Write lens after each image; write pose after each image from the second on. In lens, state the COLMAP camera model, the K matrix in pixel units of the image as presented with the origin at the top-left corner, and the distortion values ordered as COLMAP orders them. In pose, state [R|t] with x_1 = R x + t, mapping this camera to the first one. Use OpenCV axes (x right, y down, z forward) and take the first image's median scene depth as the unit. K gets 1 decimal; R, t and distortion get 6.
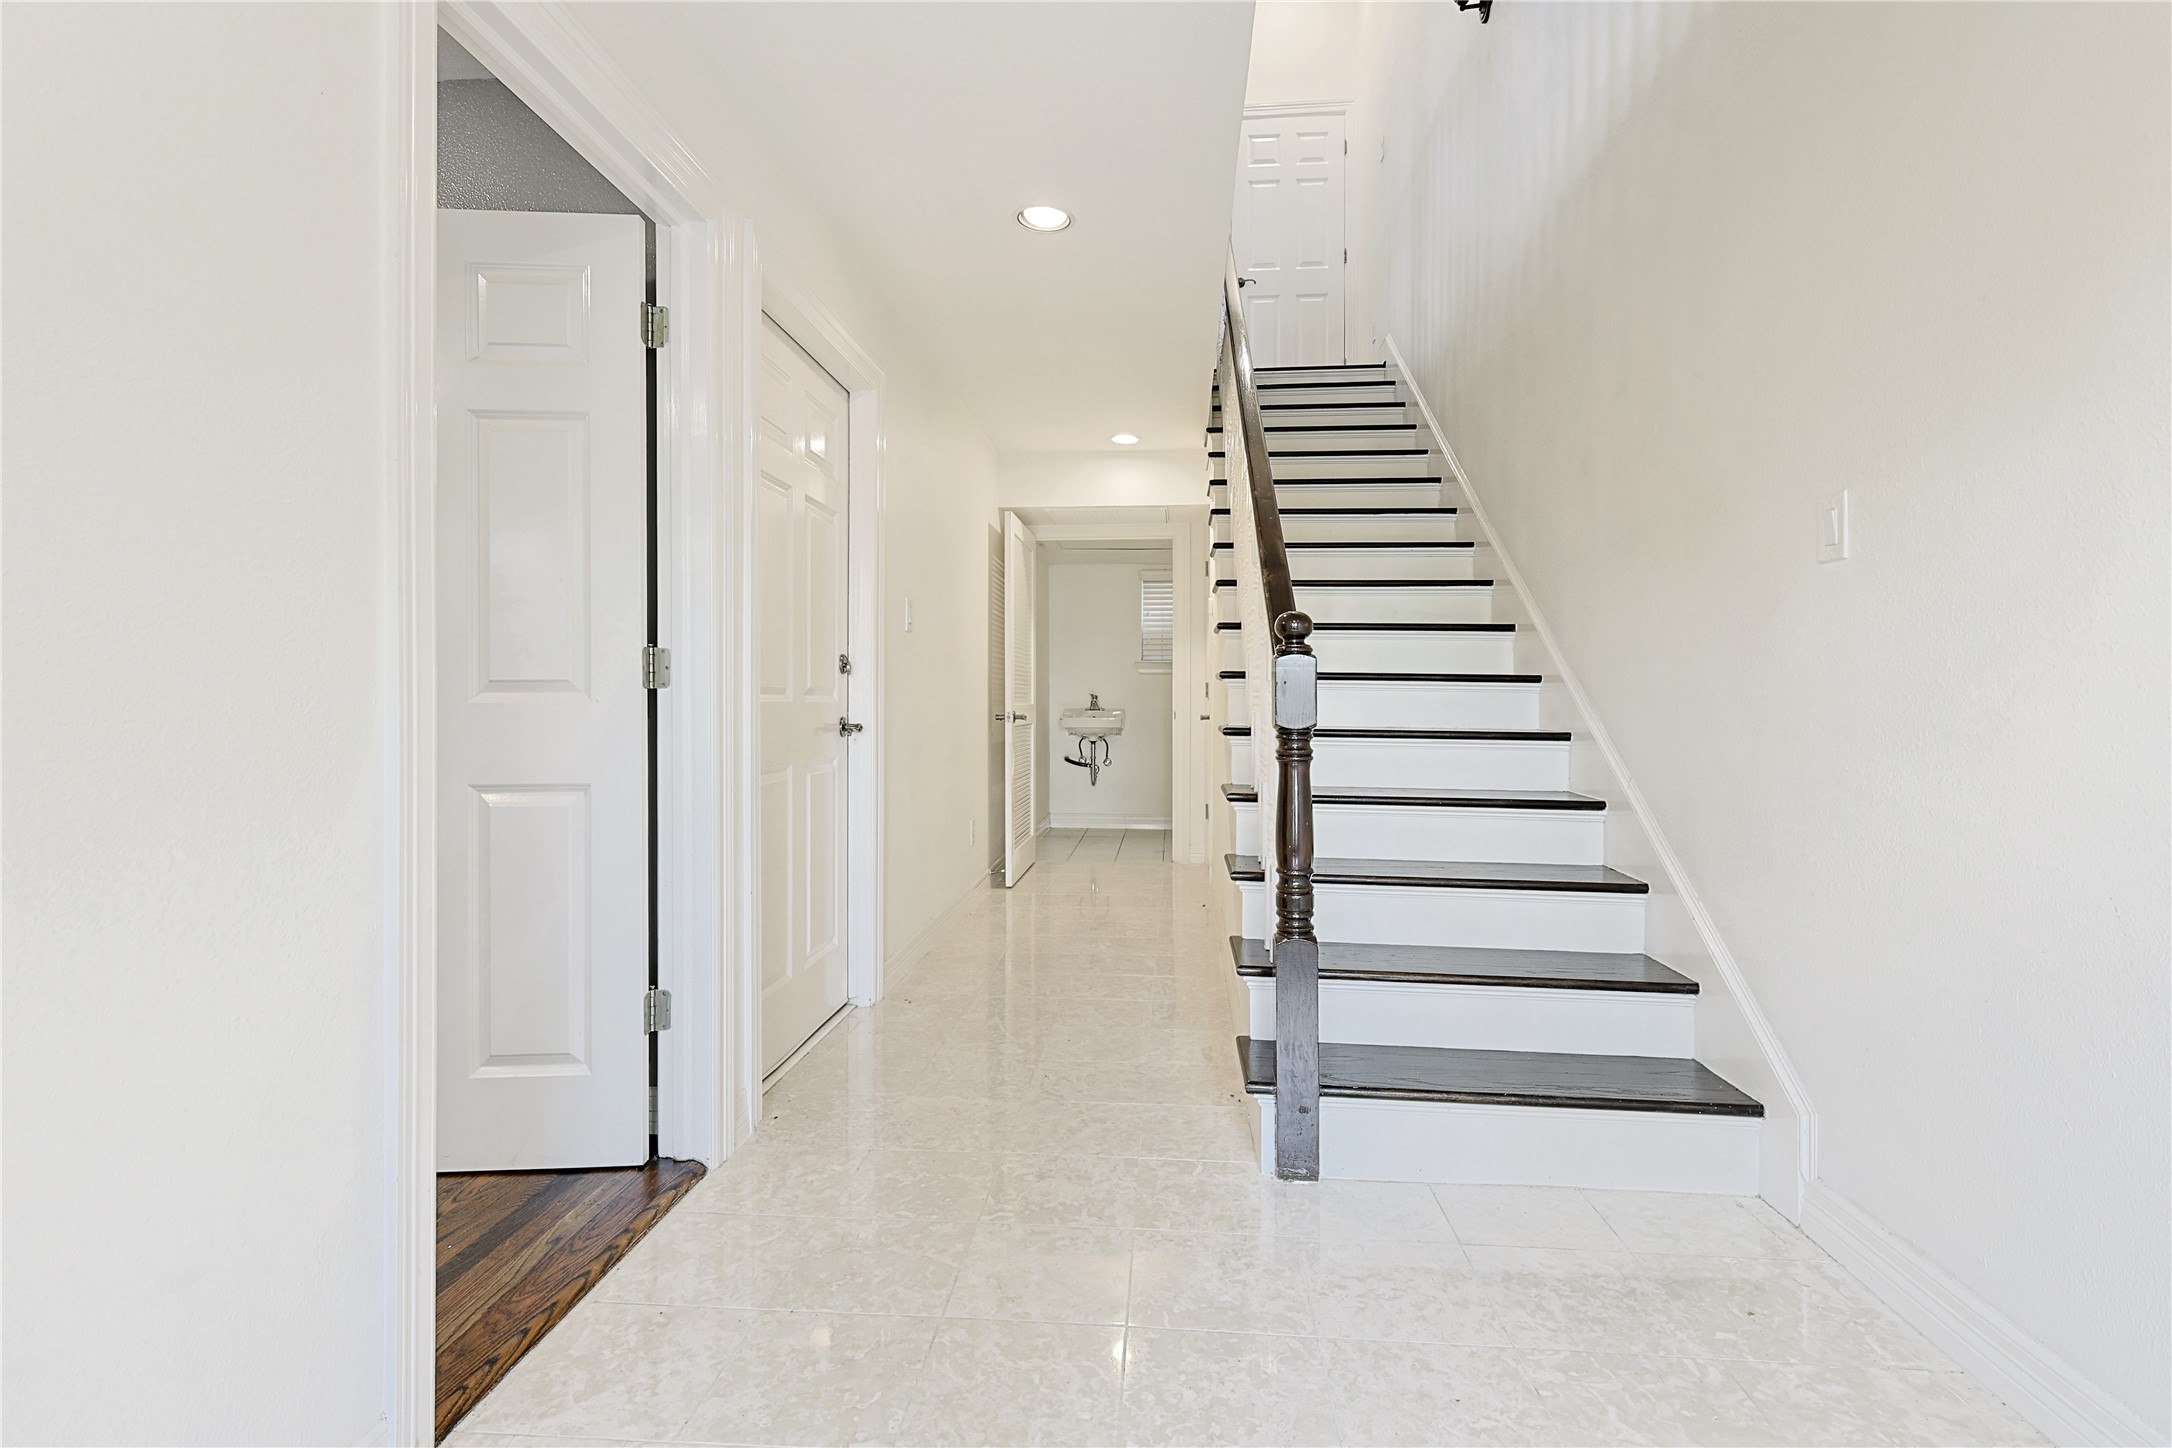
lens RADIAL K [[1002.0, 0, 1083.5], [0, 1002.0, 714.3], [0, 0, 1]] dist [-0.002449, 0.001941]
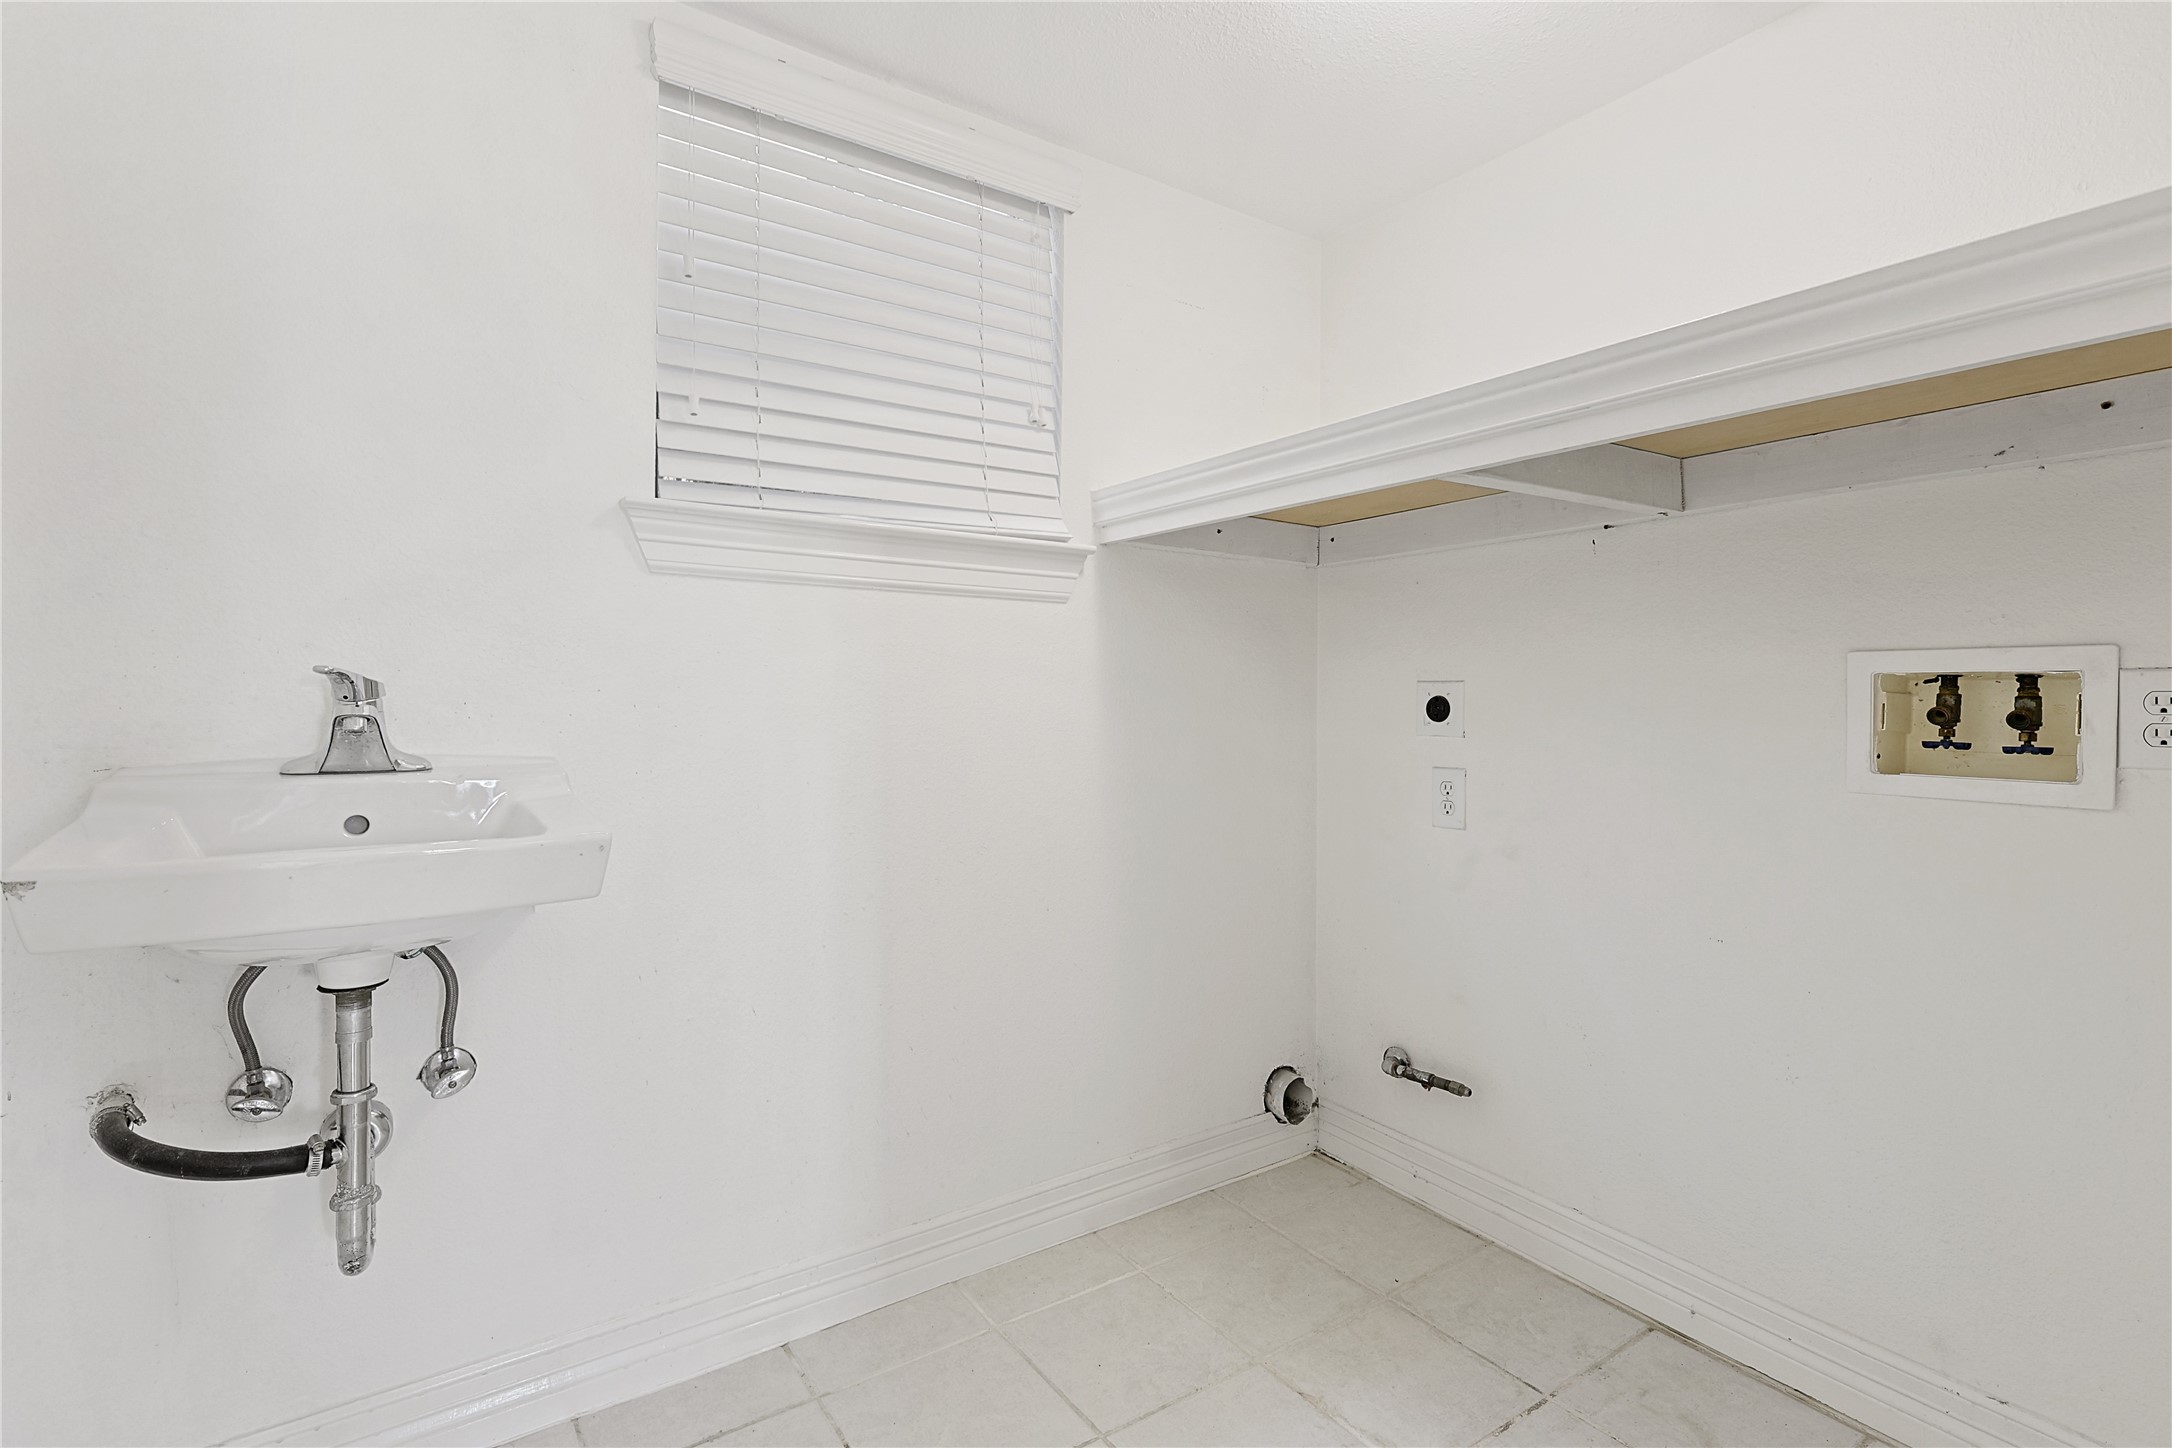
lens RADIAL K [[1002.0, 0, 1086.1], [0, 1002.0, 721.3], [0, 0, 1]] dist [-0.002449, 0.001941]
pose [[0.789483, -0.004990, 0.613753, 0.005054], [0.006476, 0.999979, -0.000201, -0.011841], [-0.613739, 0.004133, 0.789498, 0.797141]]
